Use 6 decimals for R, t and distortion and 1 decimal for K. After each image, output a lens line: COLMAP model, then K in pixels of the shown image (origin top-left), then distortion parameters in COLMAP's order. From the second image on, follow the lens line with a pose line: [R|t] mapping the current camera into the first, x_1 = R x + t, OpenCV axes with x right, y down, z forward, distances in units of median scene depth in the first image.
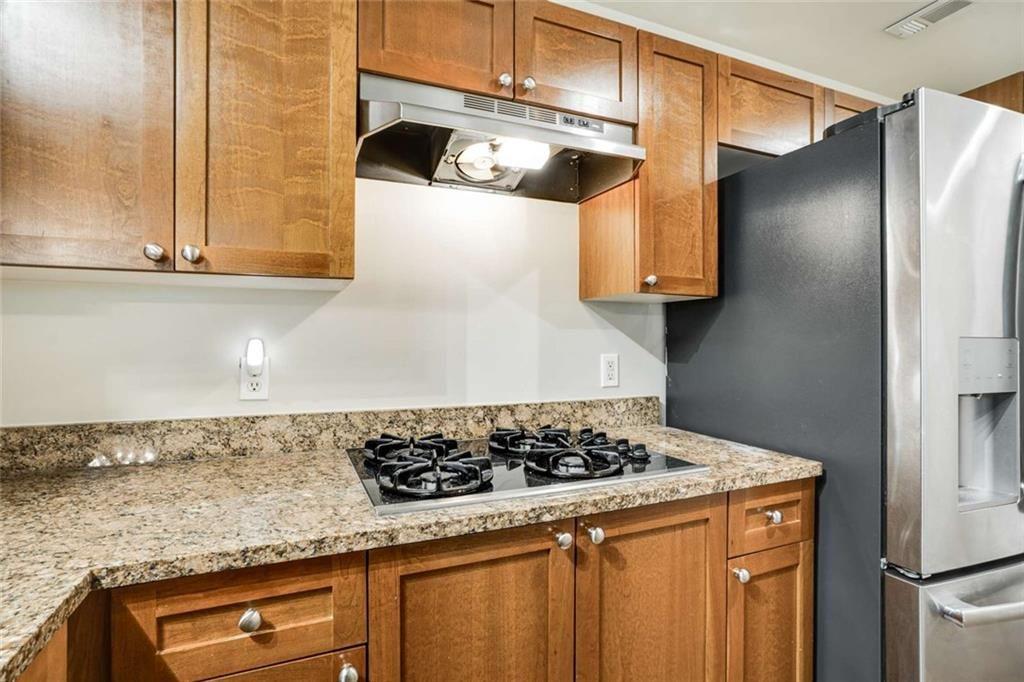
lens RADIAL K [[502.4, 0, 507.9], [0, 502.4, 339.6], [0, 0, 1]] dist [-0.032820, 0.012463]
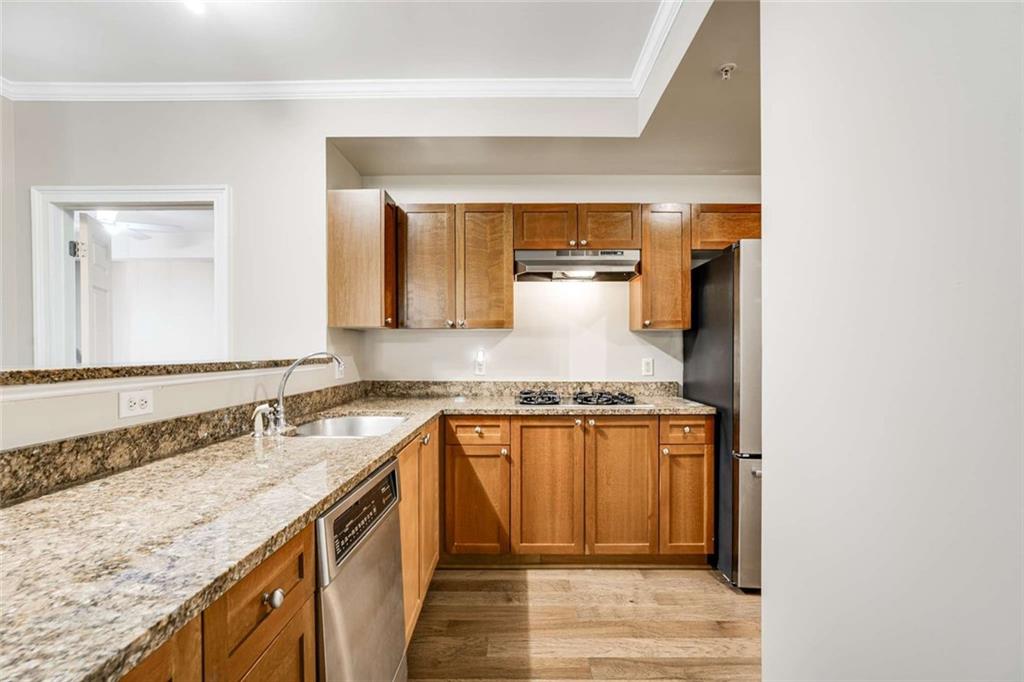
lens RADIAL K [[480.4, 0, 524.0], [0, 480.4, 356.5], [0, 0, 1]] dist [-0.029003, 0.010519]
pose [[0.924925, 0.002556, -0.380141, 0.644305], [0.002363, 0.999919, 0.012474, -0.002707], [0.380142, -0.012436, 0.924845, -1.209773]]
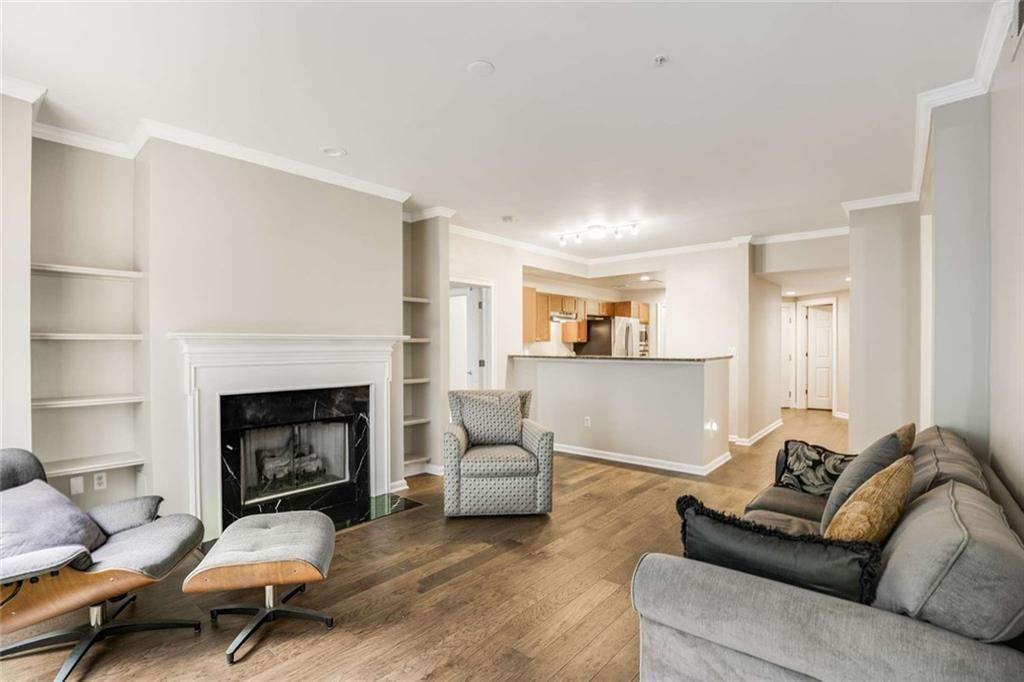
lens RADIAL K [[480.4, 0, 508.2], [0, 480.4, 348.6], [0, 0, 1]] dist [-0.029003, 0.010519]
pose [[0.892978, -0.009892, 0.449992, -3.361747], [0.007096, 0.999944, 0.007899, -0.077186], [-0.450044, -0.003861, 0.892998, -4.114161]]
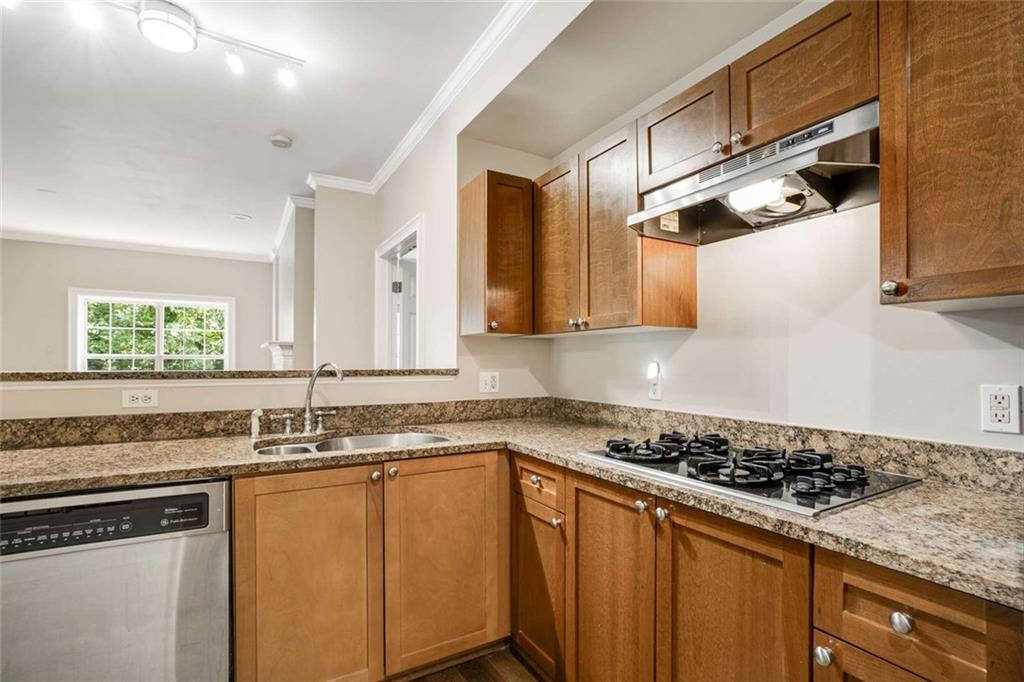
lens RADIAL K [[480.4, 0, 528.2], [0, 480.4, 363.2], [0, 0, 1]] dist [-0.029003, 0.010519]
pose [[0.139701, 0.000080, -0.990194, 1.052285], [-0.001846, 0.999998, -0.000179, 0.001152], [0.990192, 0.001853, 0.139701, 0.377504]]
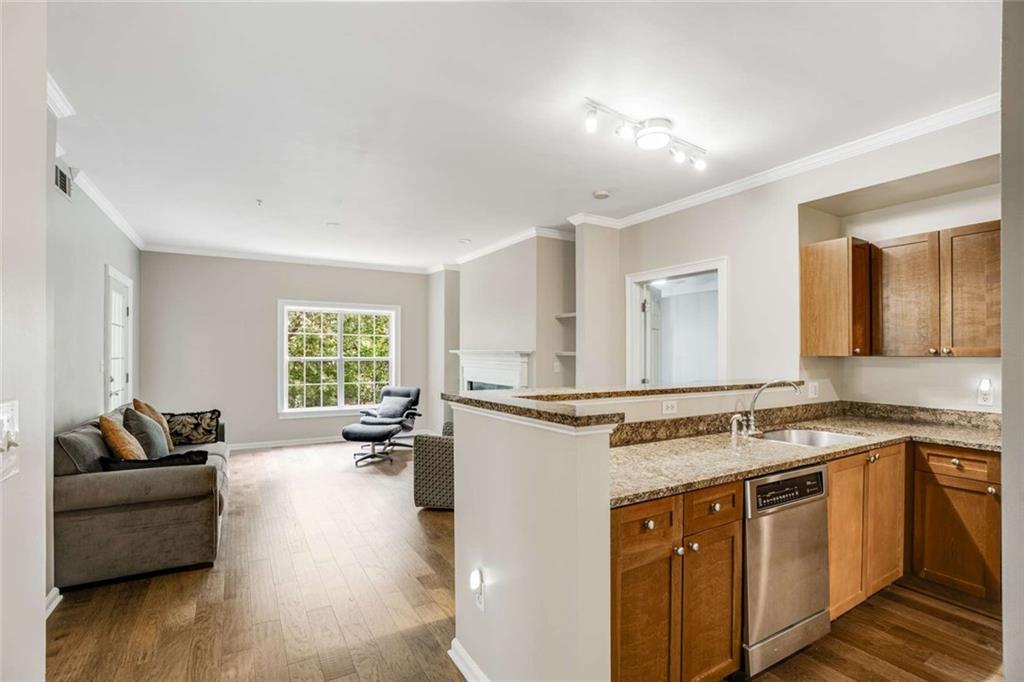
lens RADIAL K [[480.4, 0, 502.9], [0, 480.4, 352.1], [0, 0, 1]] dist [-0.029003, 0.010519]
pose [[0.140538, -0.004135, -0.990067, 1.381554], [-0.001686, 0.999989, -0.004415, -0.114093], [0.990074, 0.002290, 0.140530, -1.562836]]
